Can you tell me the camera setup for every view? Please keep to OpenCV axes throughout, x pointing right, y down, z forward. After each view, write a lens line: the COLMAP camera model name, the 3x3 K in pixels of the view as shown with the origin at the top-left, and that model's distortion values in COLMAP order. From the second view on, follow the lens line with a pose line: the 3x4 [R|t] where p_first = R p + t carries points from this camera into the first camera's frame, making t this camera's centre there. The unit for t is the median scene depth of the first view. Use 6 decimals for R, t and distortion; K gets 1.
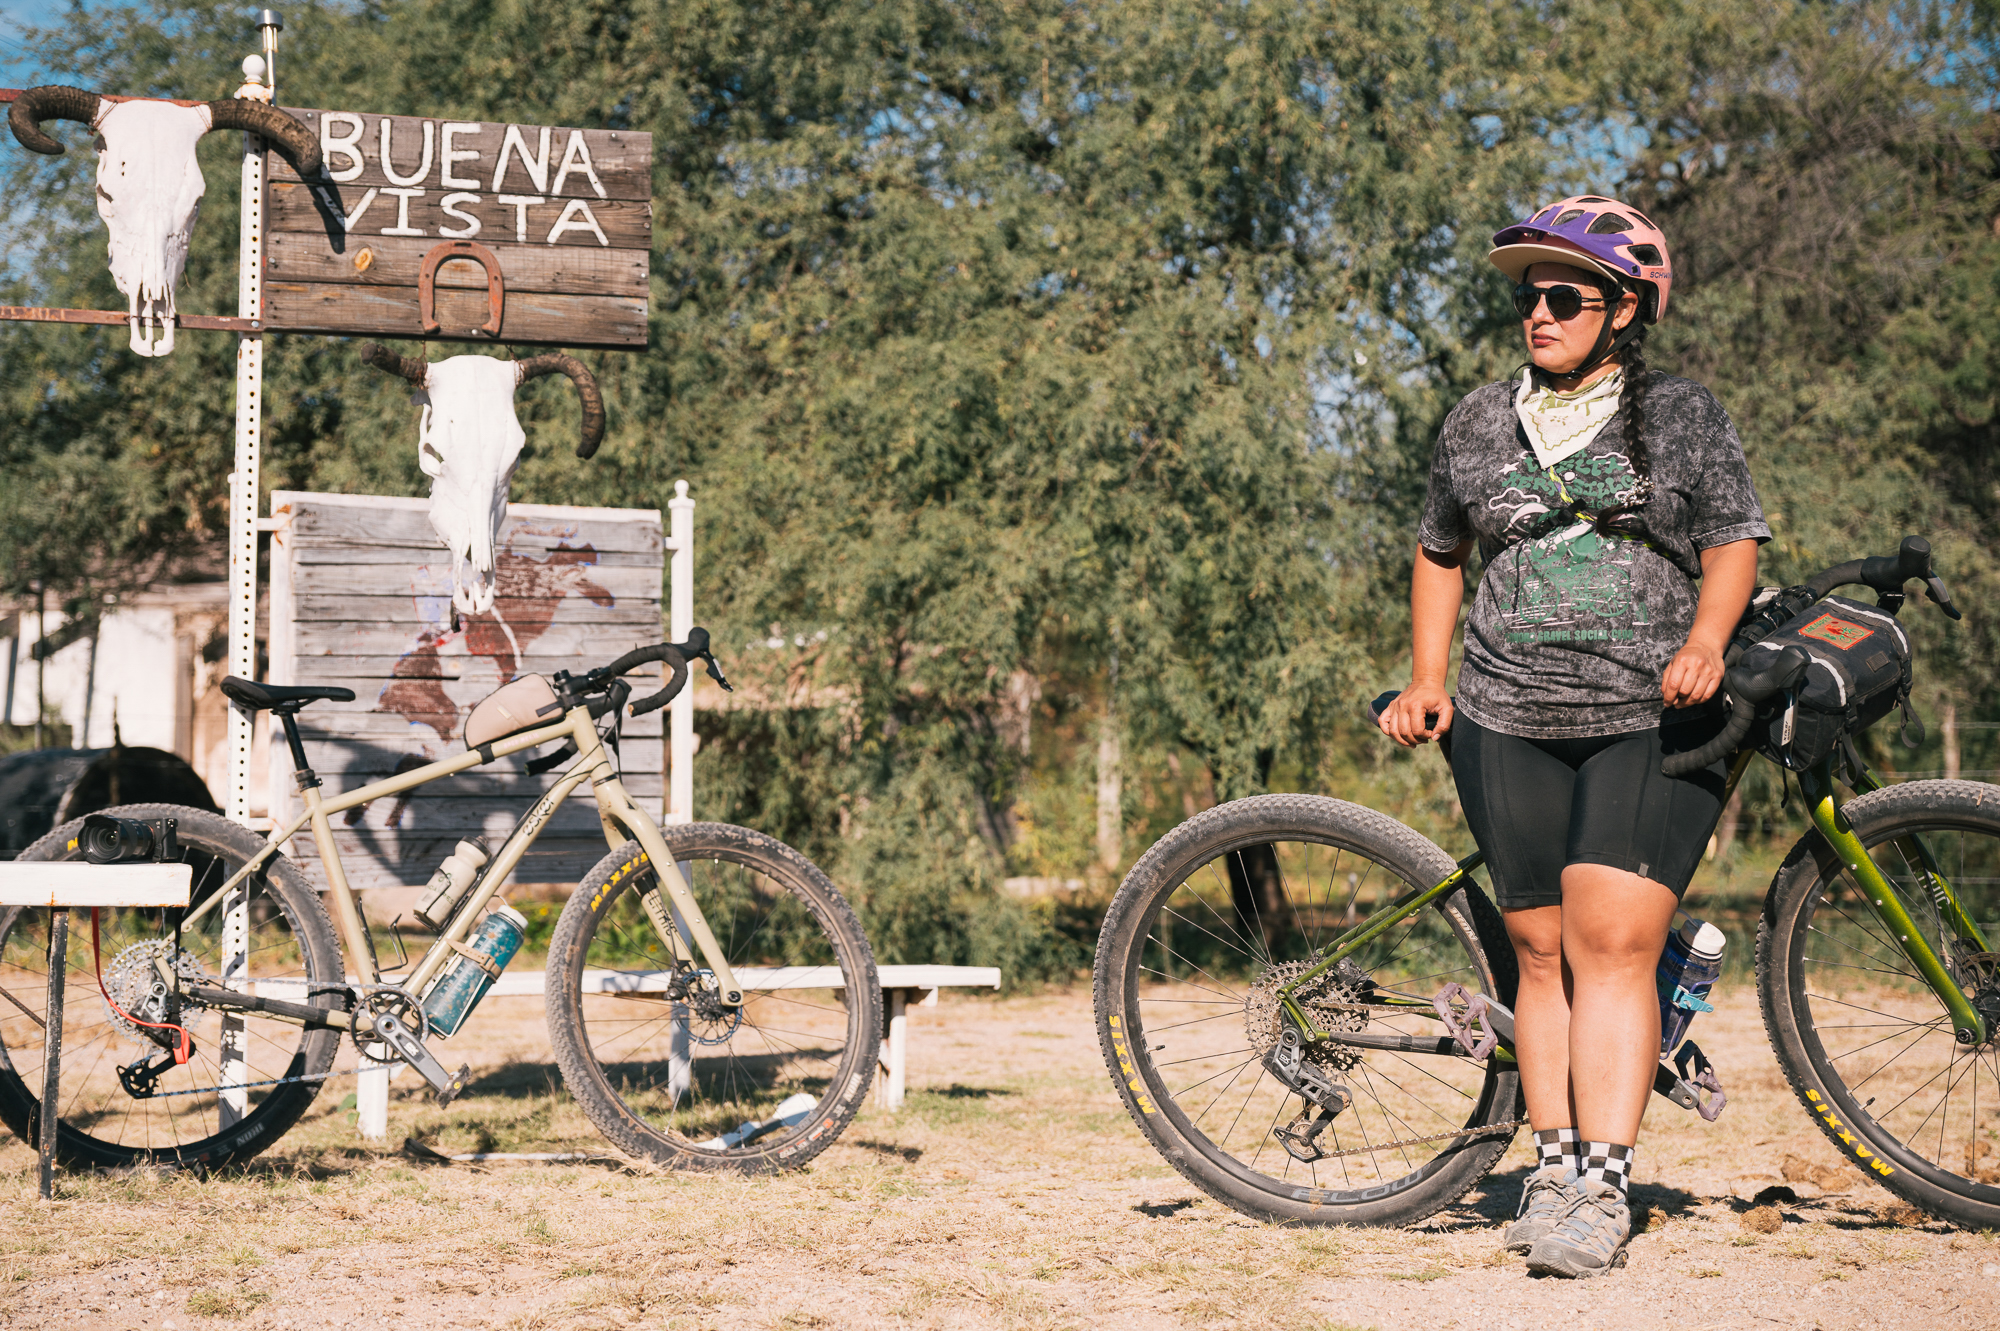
lens RADIAL K [[4095.7, 0, 1000.3], [0, 4095.7, 664.5], [0, 0, 1]] dist [0.006695, 0.000000]
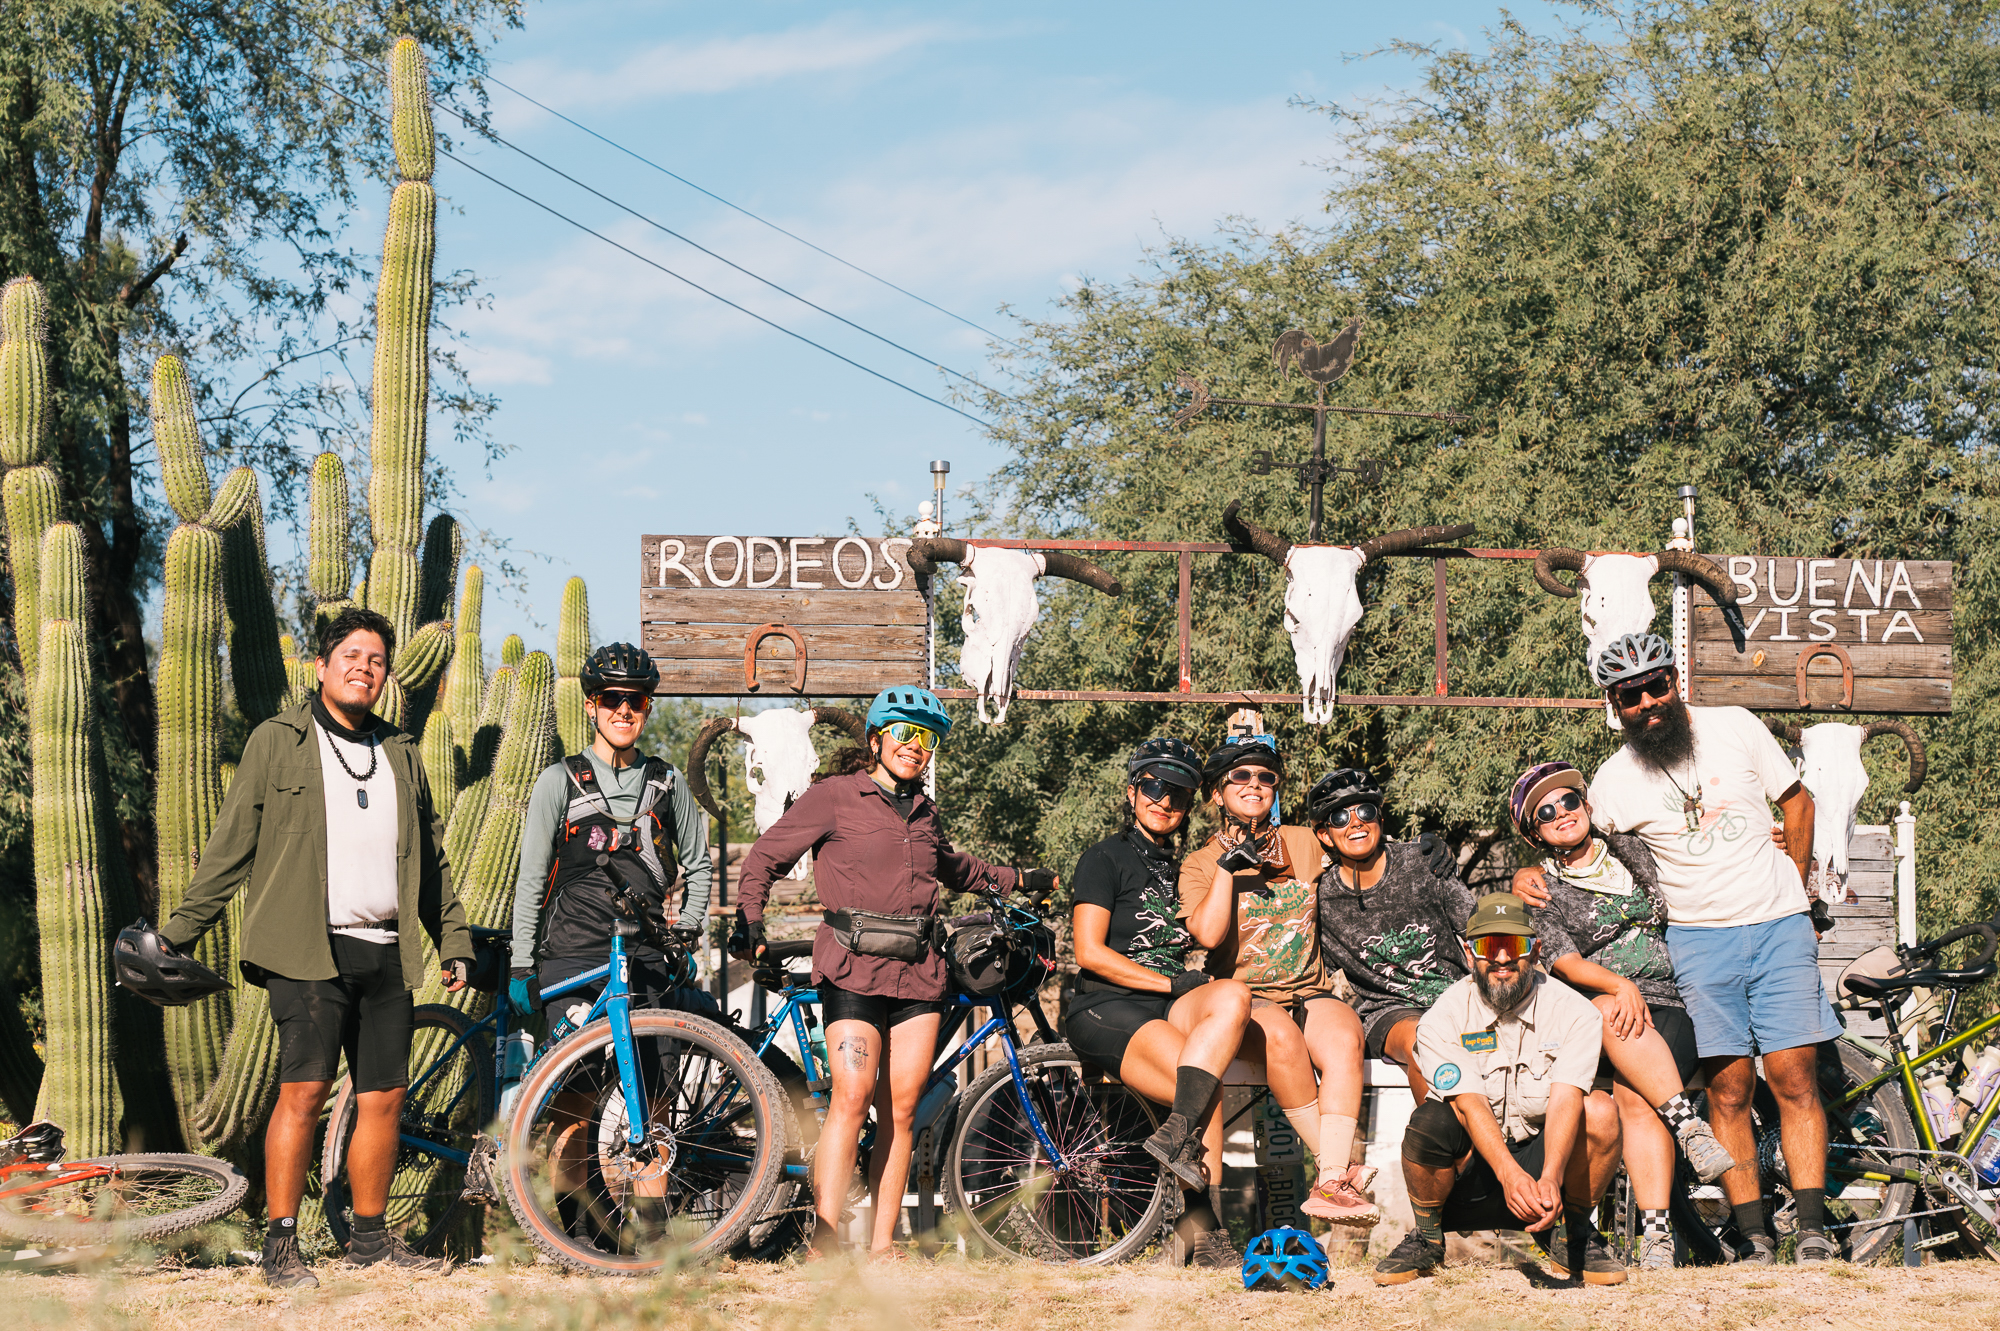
lens RADIAL K [[5640.1, 0, 999.6], [0, 5640.1, 668.1], [0, 0, 1]] dist [0.170145, 0.000000]
pose [[0.987170, -0.016767, -0.158791, -0.102031], [0.007054, 0.998080, -0.061531, 0.024904], [0.159518, 0.059621, 0.985393, -0.991464]]
